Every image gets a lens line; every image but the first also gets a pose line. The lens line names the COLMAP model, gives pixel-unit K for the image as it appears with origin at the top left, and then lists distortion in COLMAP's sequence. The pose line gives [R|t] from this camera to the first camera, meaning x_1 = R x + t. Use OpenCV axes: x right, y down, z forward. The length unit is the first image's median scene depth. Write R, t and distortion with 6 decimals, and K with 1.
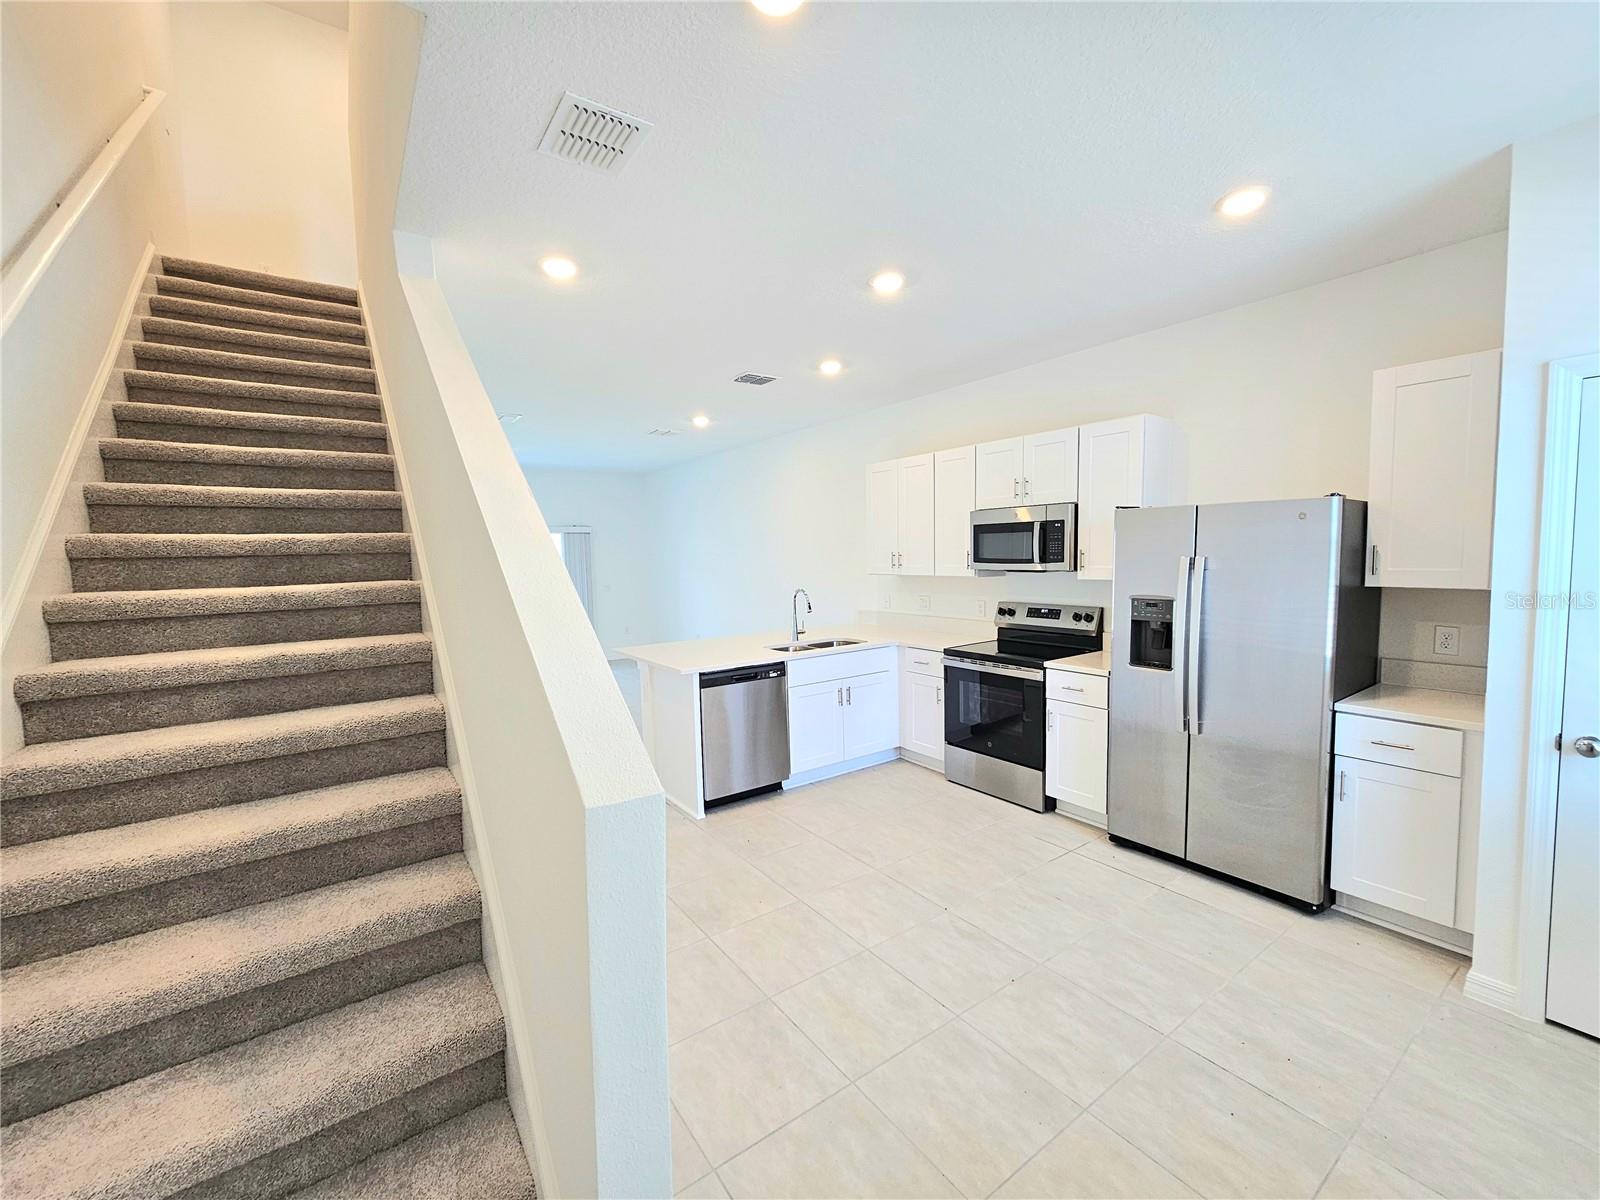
lens RADIAL K [[655.4, 0, 803.5], [0, 655.4, 601.3], [0, 0, 1]] dist [-0.000664, 0.000656]
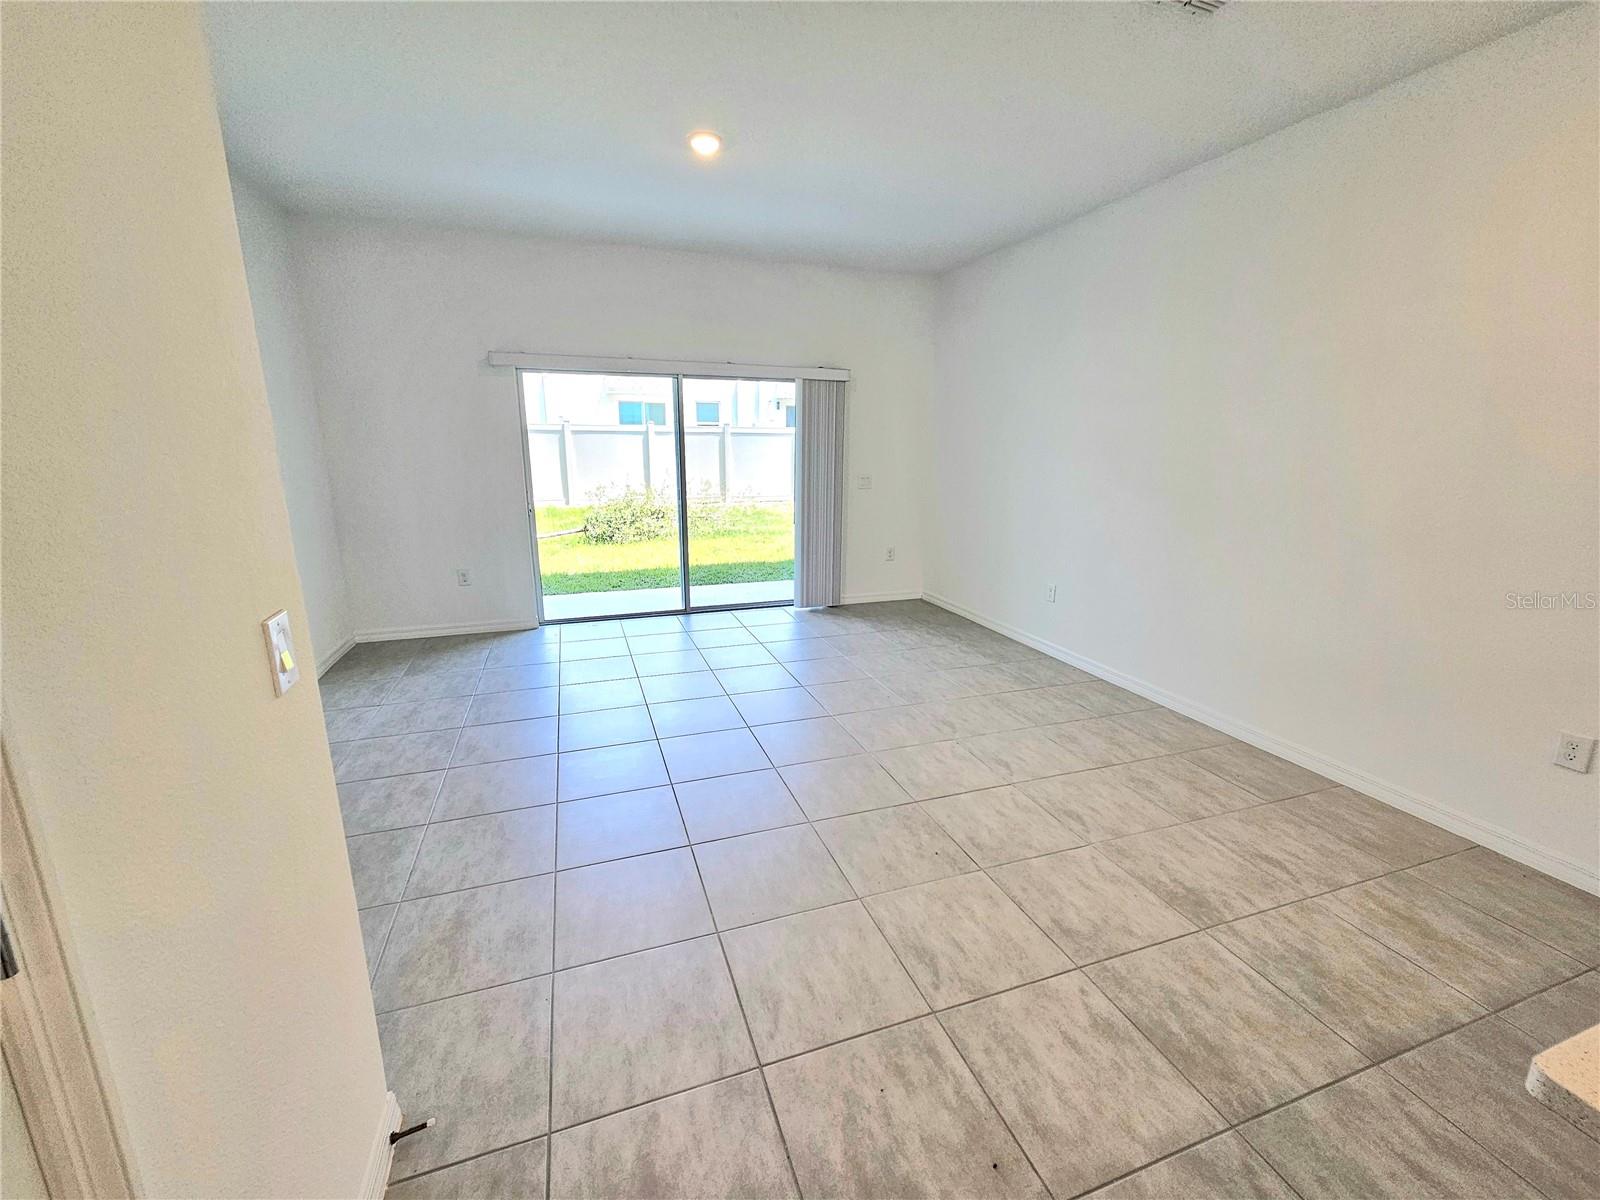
lens RADIAL K [[655.4, 0, 793.7], [0, 655.4, 602.9], [0, 0, 1]] dist [-0.000664, 0.000656]
pose [[0.956582, 0.105788, -0.271589, -0.488345], [-0.060578, 0.983620, 0.169768, -0.023801], [0.285100, -0.145944, 0.947322, 1.052489]]
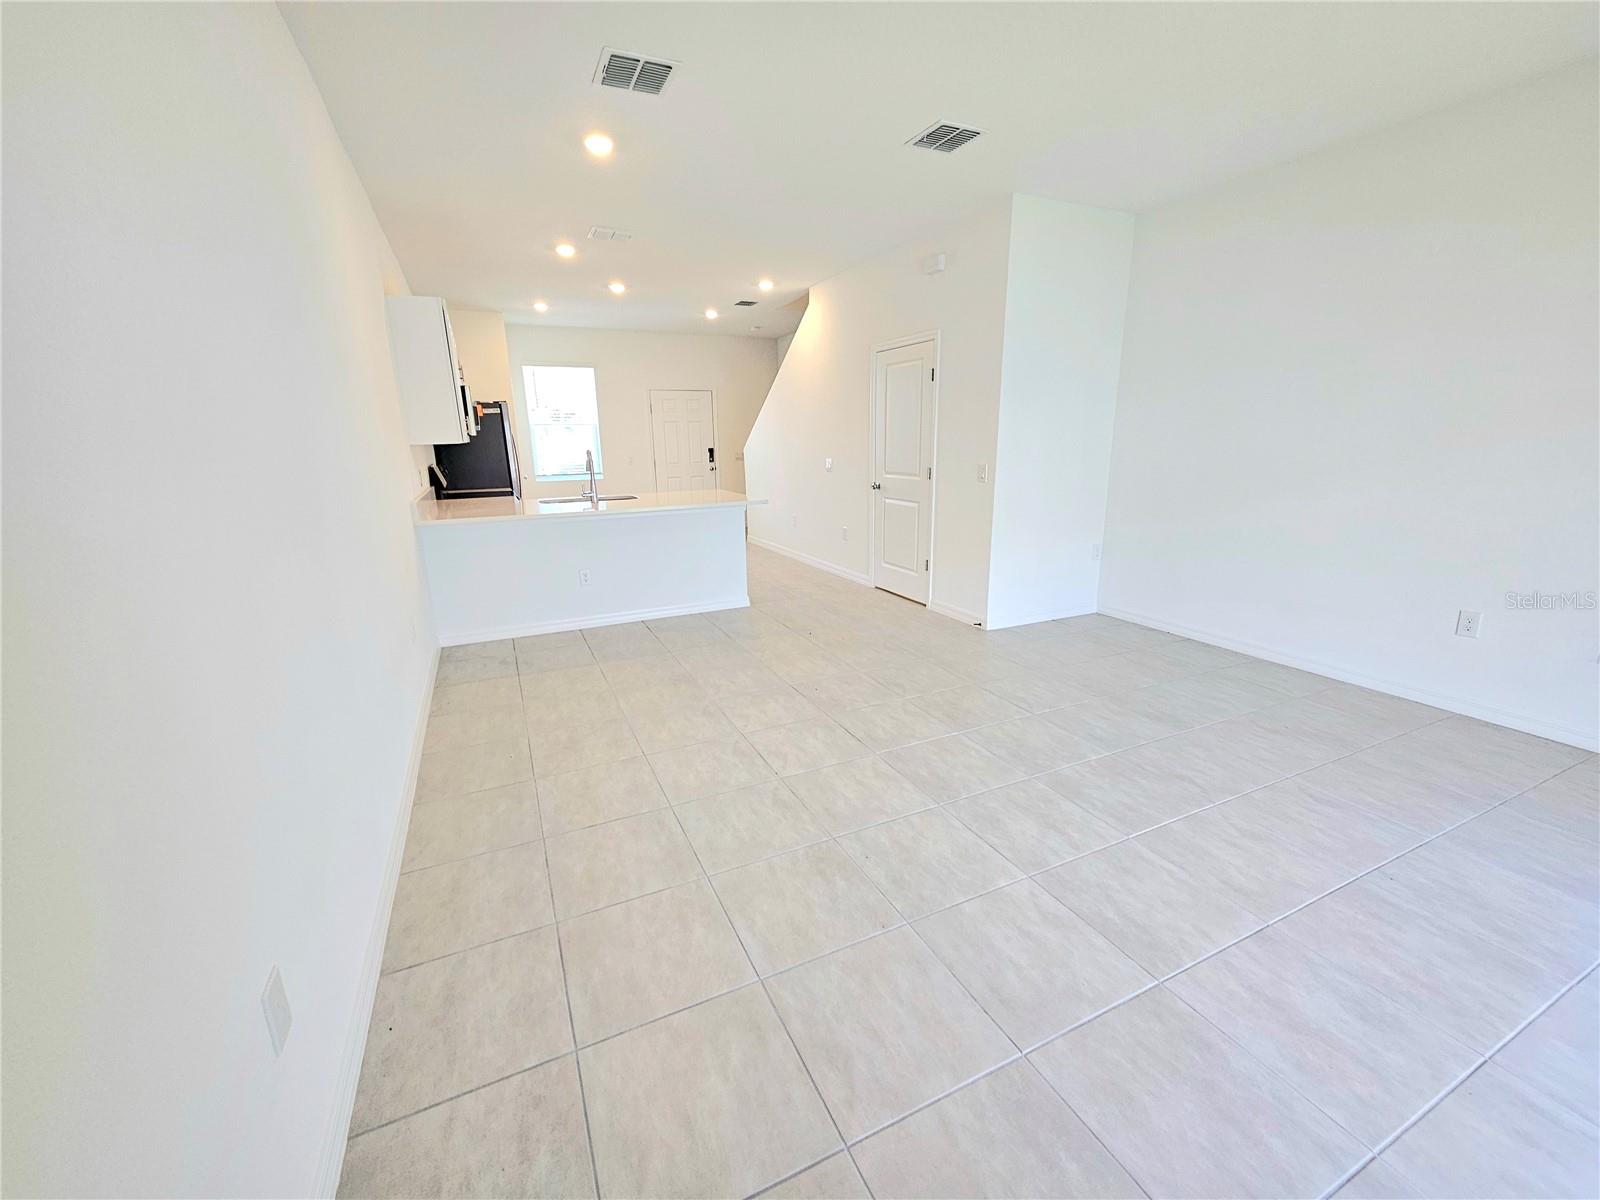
lens RADIAL K [[655.4, 0, 798.0], [0, 655.4, 593.2], [0, 0, 1]] dist [-0.000664, 0.000656]
pose [[-0.982392, 0.003734, 0.186794, -0.654169], [0.062078, 0.949521, 0.307499, -0.124914], [-0.176217, 0.313681, -0.933034, 2.482912]]
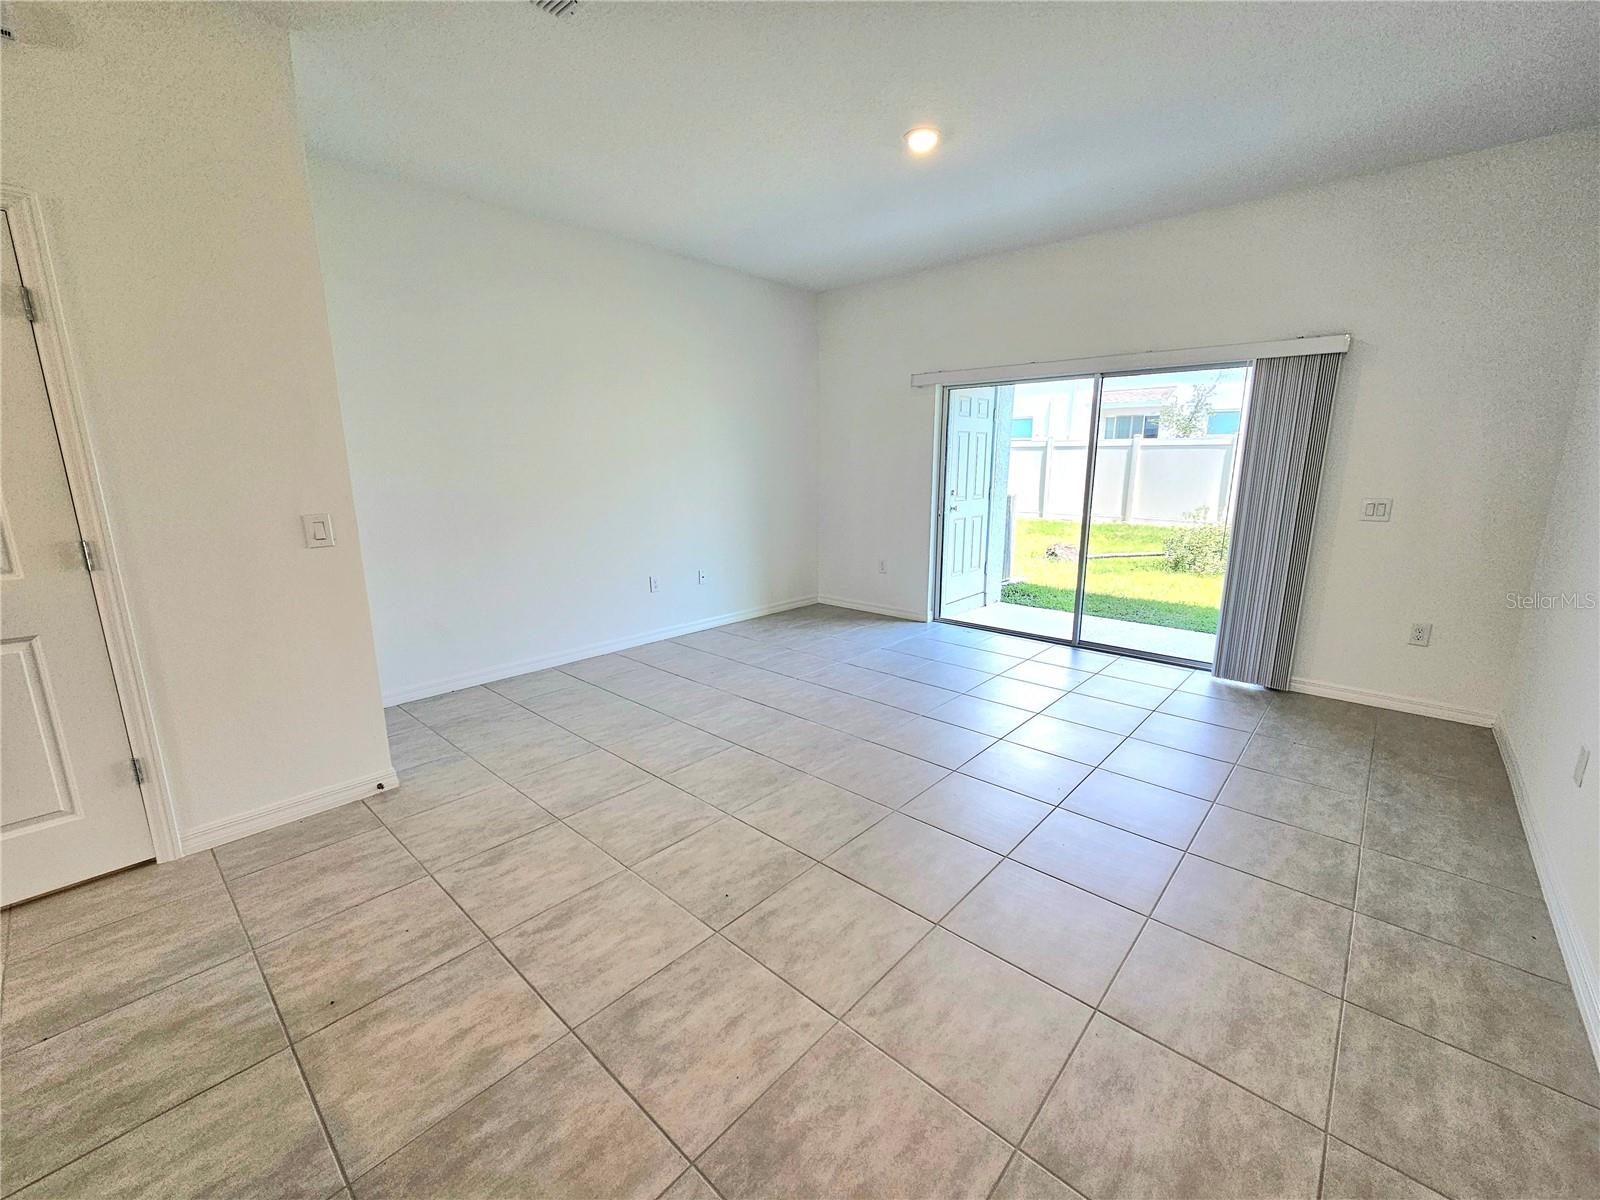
lens RADIAL K [[655.4, 0, 806.0], [0, 655.4, 591.2], [0, 0, 1]] dist [-0.000664, 0.000656]
pose [[0.215423, 0.223416, -0.950620, -0.026614], [-0.086614, 0.974011, 0.209286, -0.064609], [0.972672, 0.037252, 0.229175, 1.564733]]
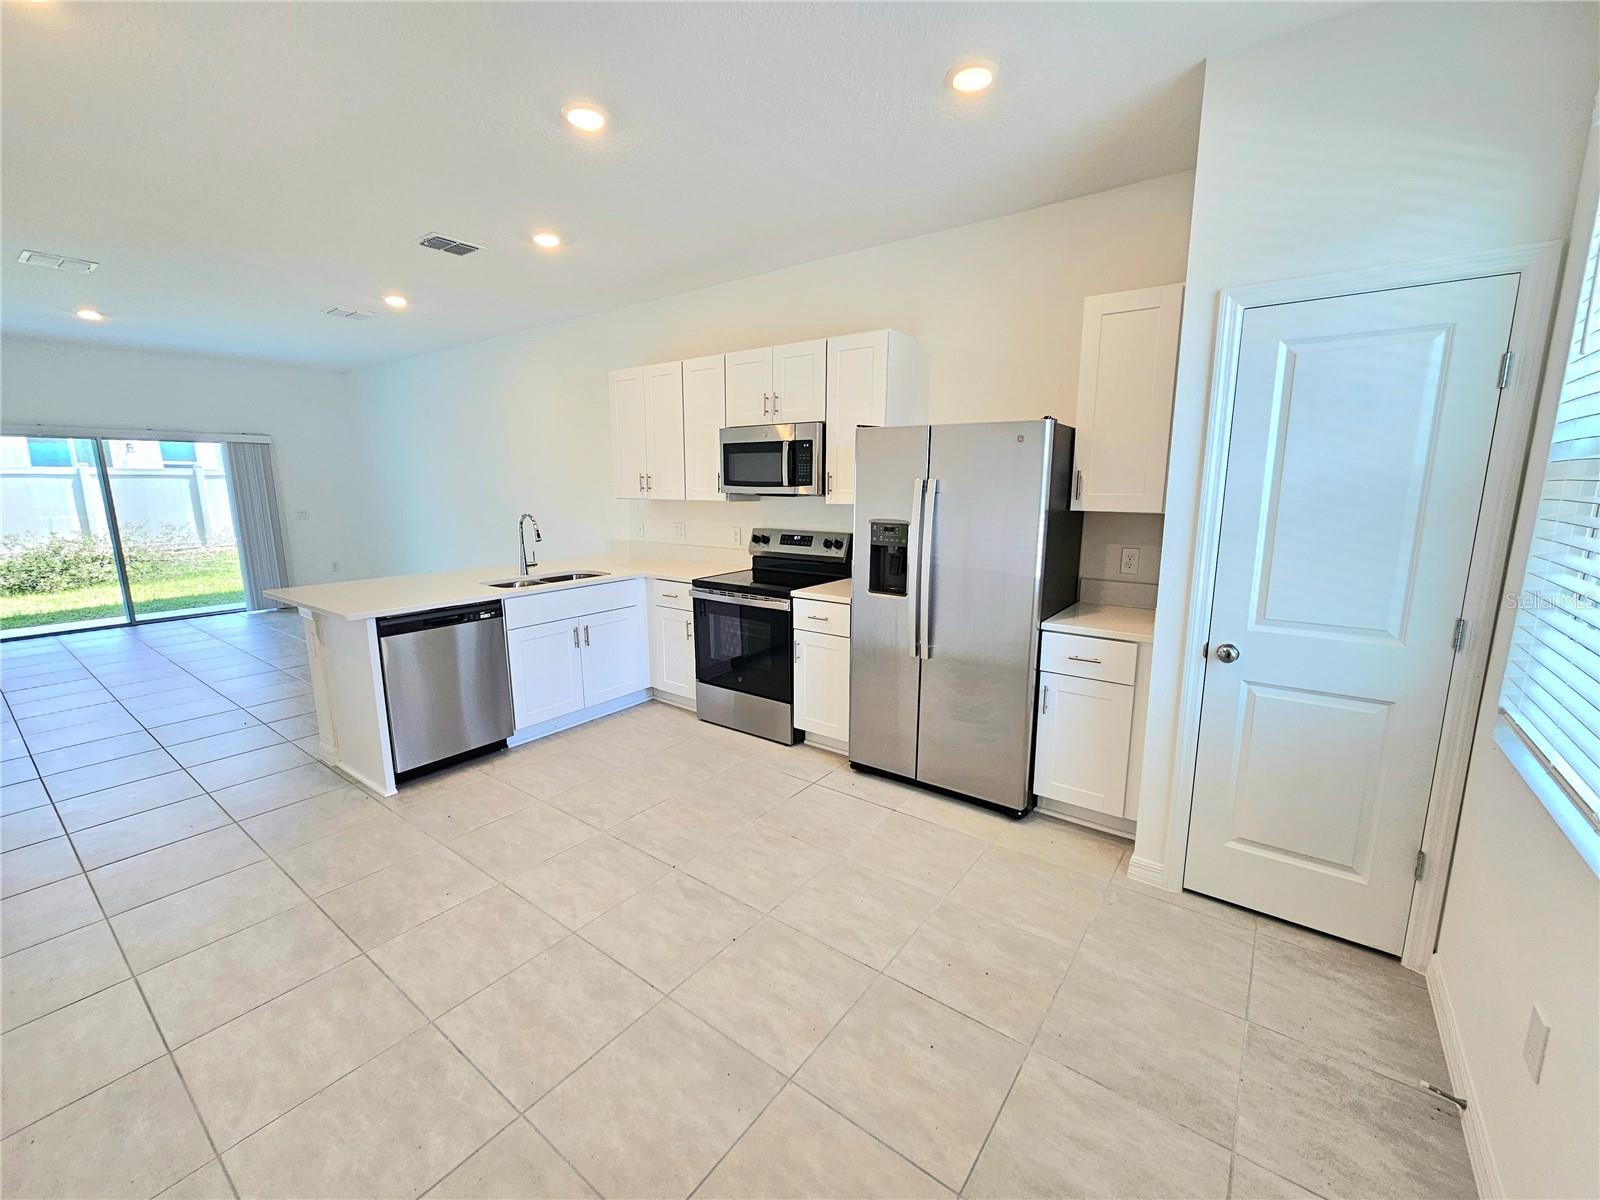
lens RADIAL K [[655.4, 0, 805.8], [0, 655.4, 599.0], [0, 0, 1]] dist [-0.000664, 0.000656]
pose [[0.950548, -0.034001, 0.308711, 0.091658], [0.002983, 0.994943, 0.100397, 0.008571], [-0.310563, -0.094512, 0.945843, 0.091850]]
